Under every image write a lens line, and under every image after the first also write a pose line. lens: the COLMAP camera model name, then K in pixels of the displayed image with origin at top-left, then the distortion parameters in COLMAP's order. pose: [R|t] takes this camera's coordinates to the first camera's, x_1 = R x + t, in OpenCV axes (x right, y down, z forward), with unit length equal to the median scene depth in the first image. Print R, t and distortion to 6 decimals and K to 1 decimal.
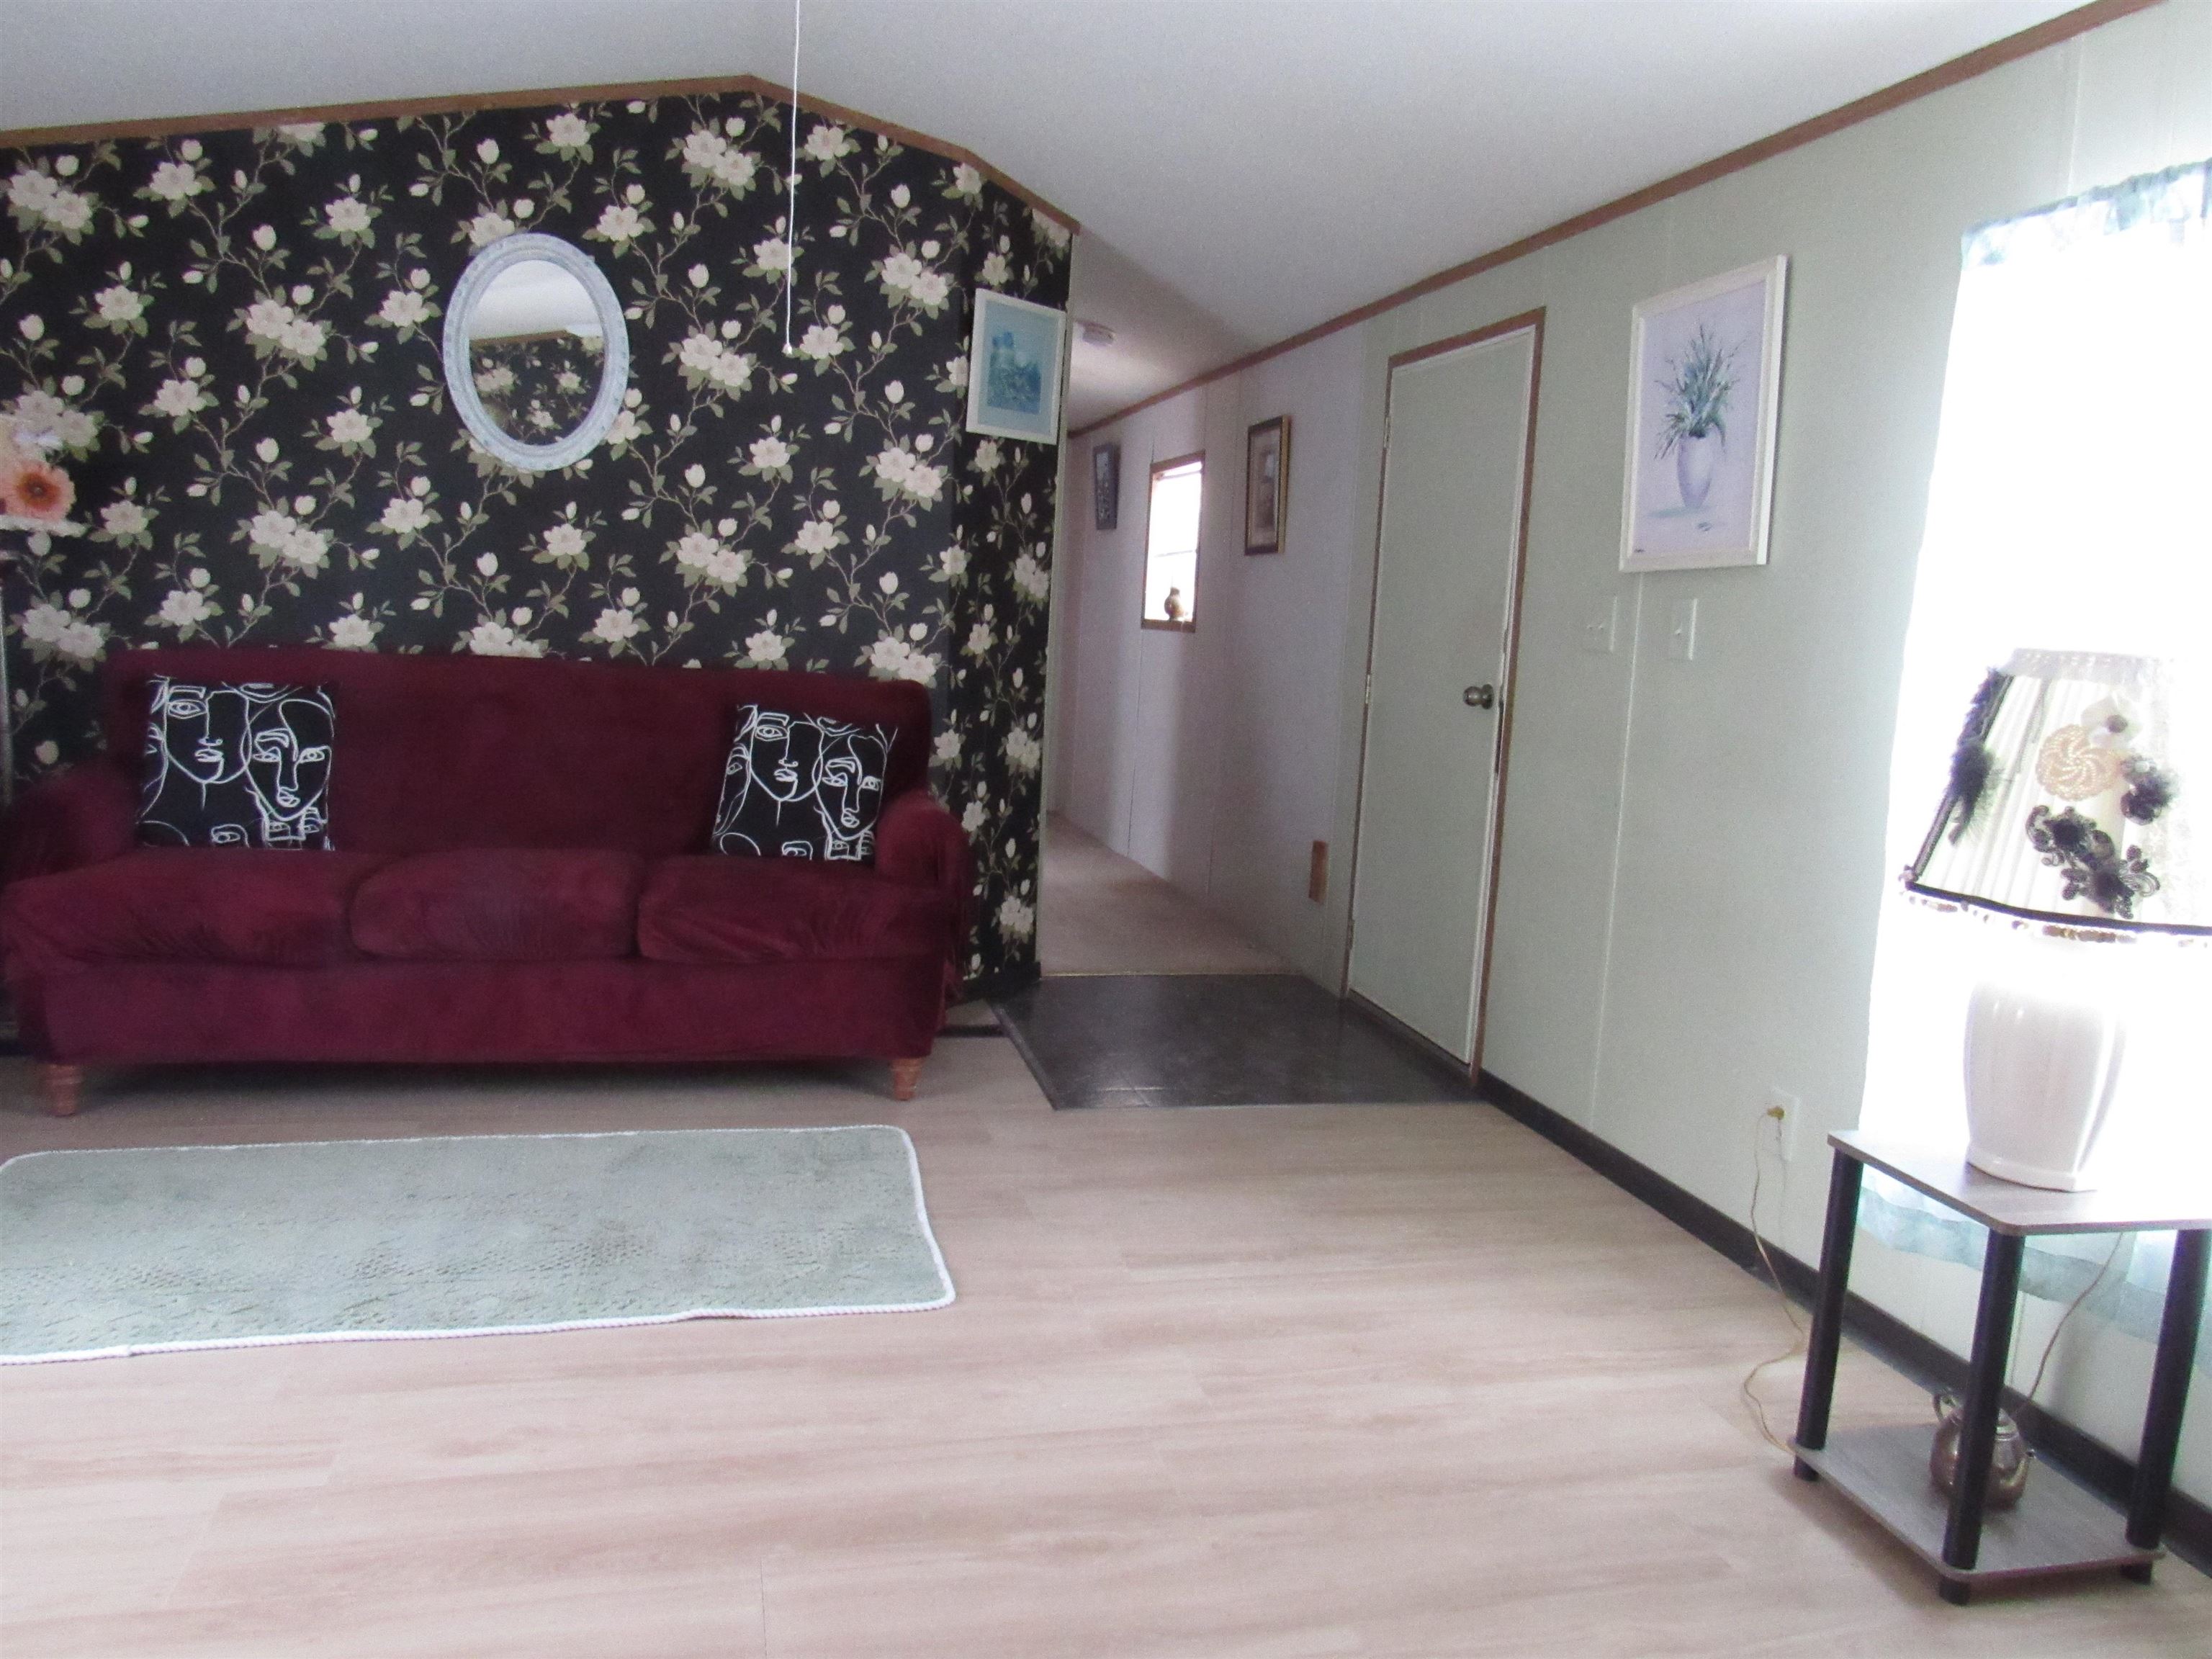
lens RADIAL K [[1562.5, 0, 1106.0], [0, 1562.5, 829.5], [0, 0, 1]] dist [-0.040017, 0.012111]
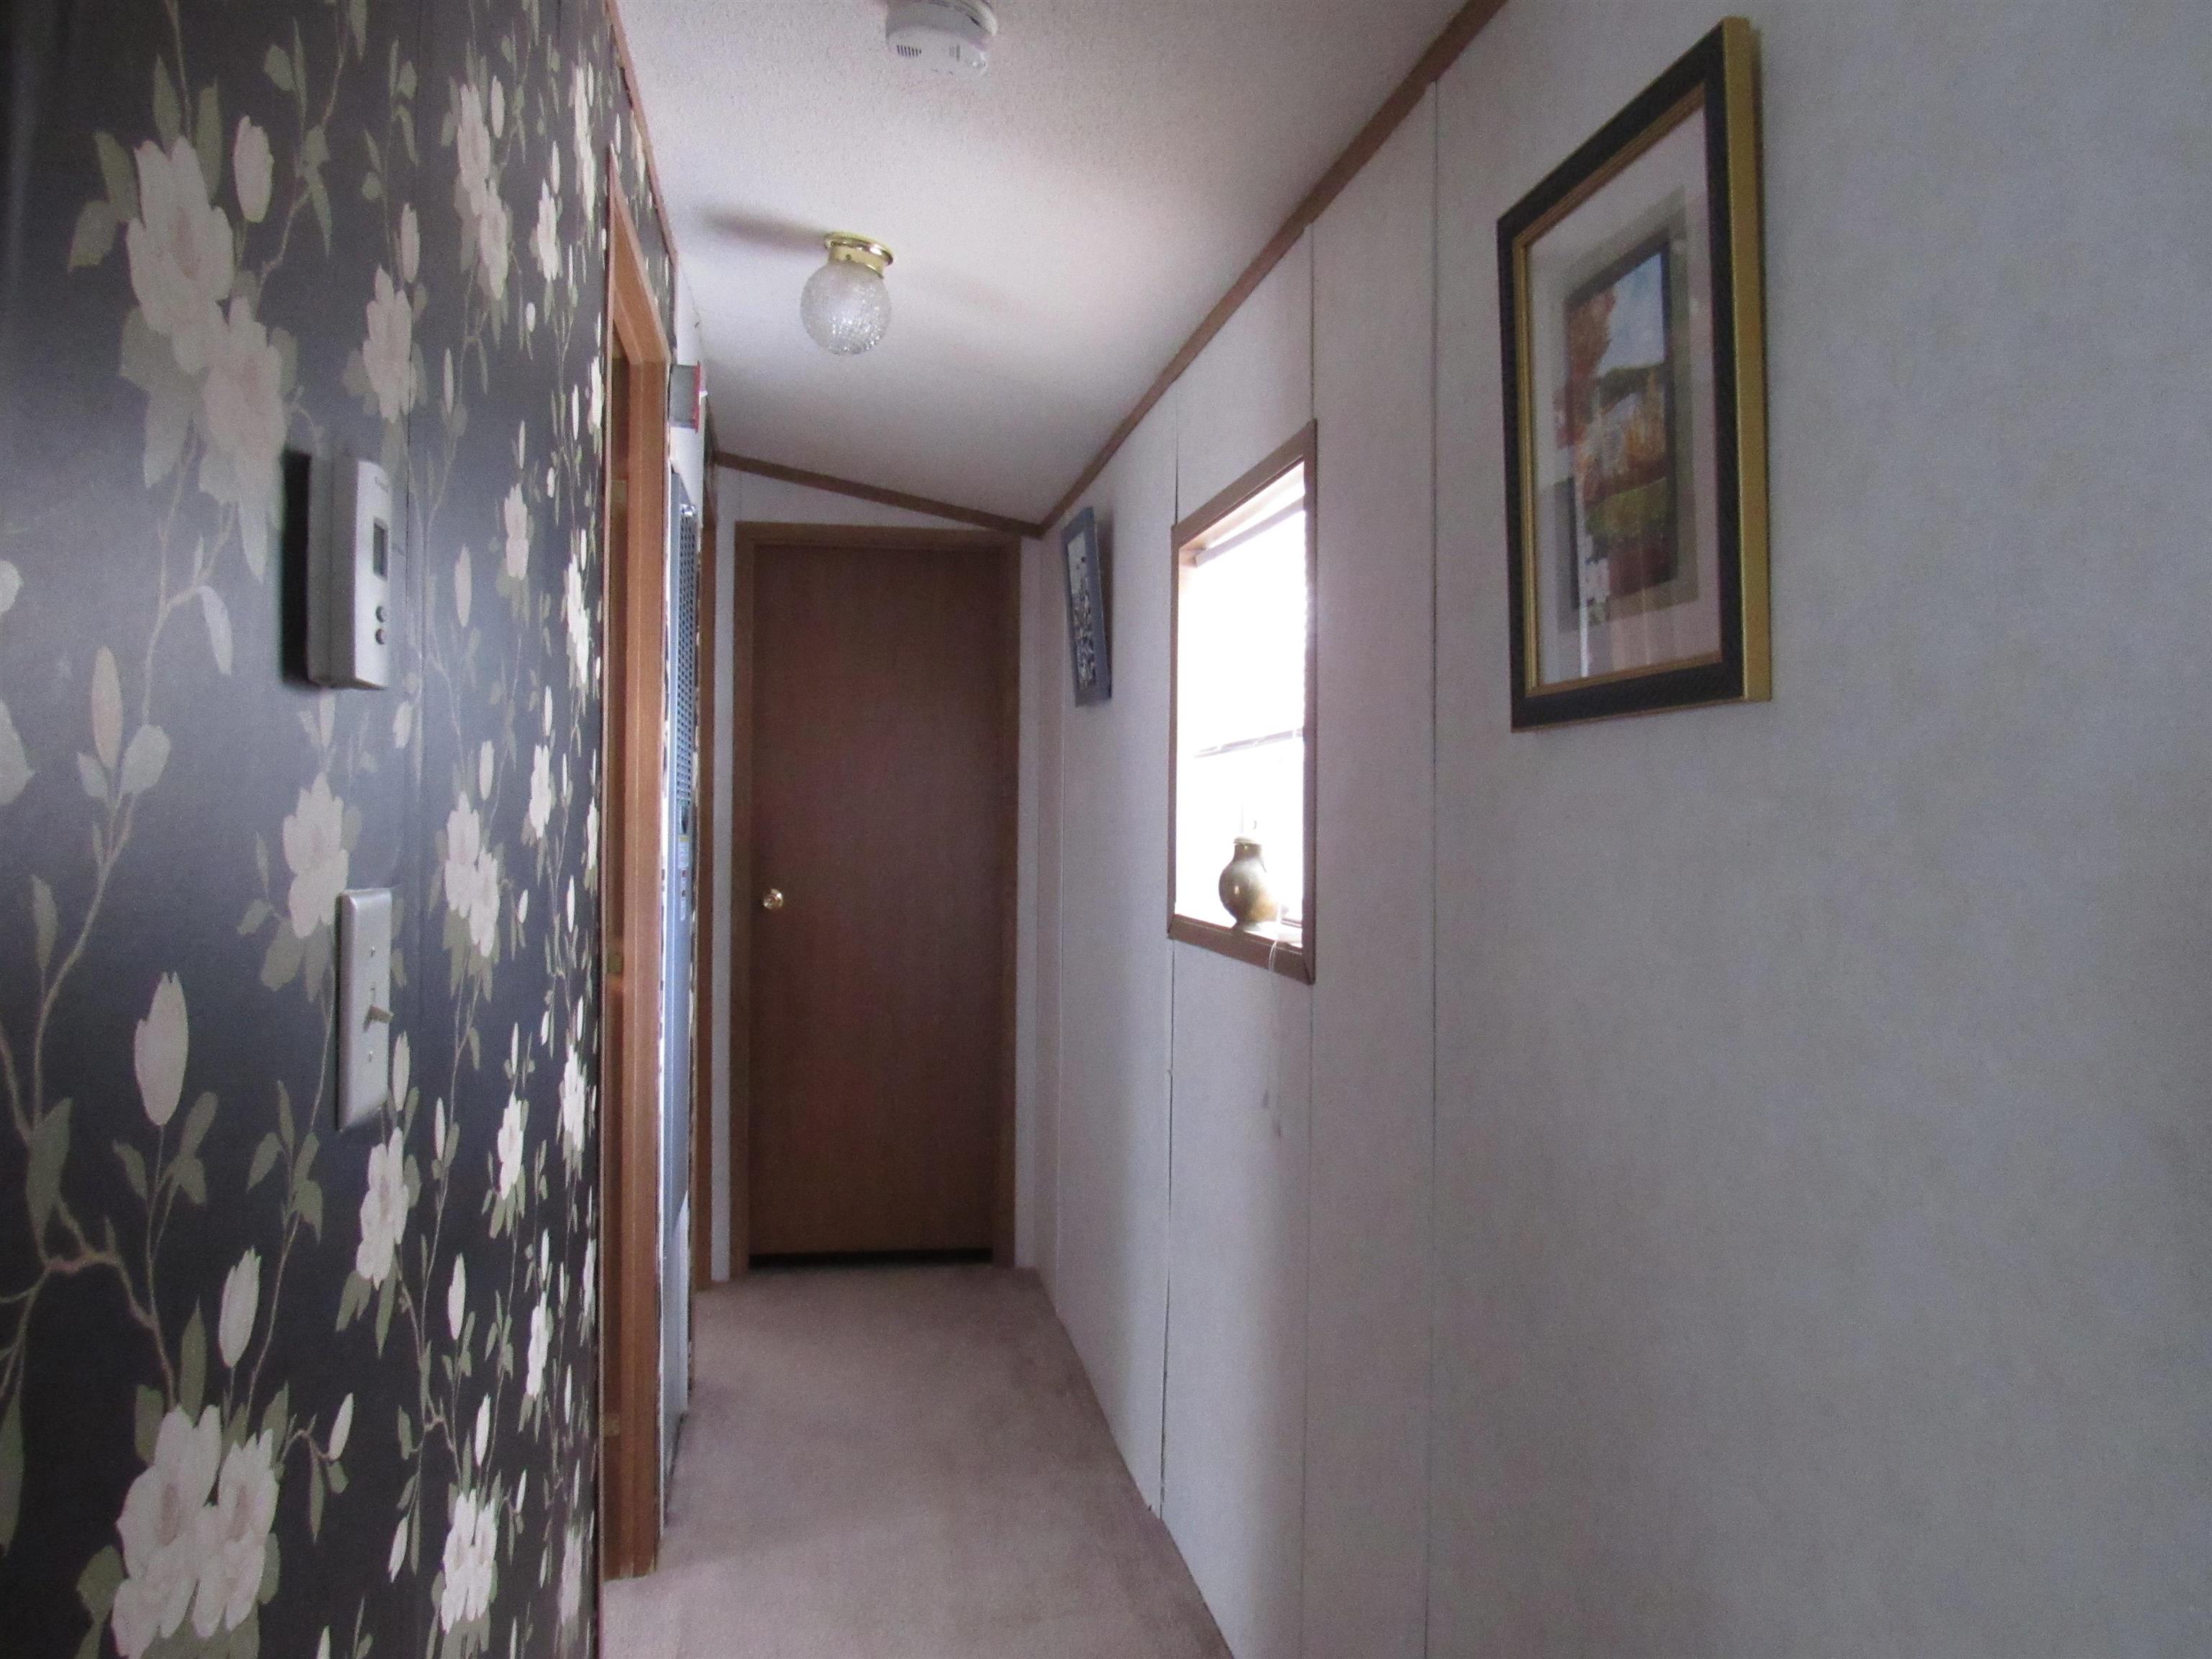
lens RADIAL K [[1562.5, 0, 1106.0], [0, 1562.5, 829.5], [0, 0, 1]] dist [-0.040017, 0.012111]
pose [[0.997350, -0.041689, -0.059616, 0.033809], [0.033448, 0.990538, -0.133101, -0.111152], [0.064601, 0.130754, 0.989308, 0.646019]]
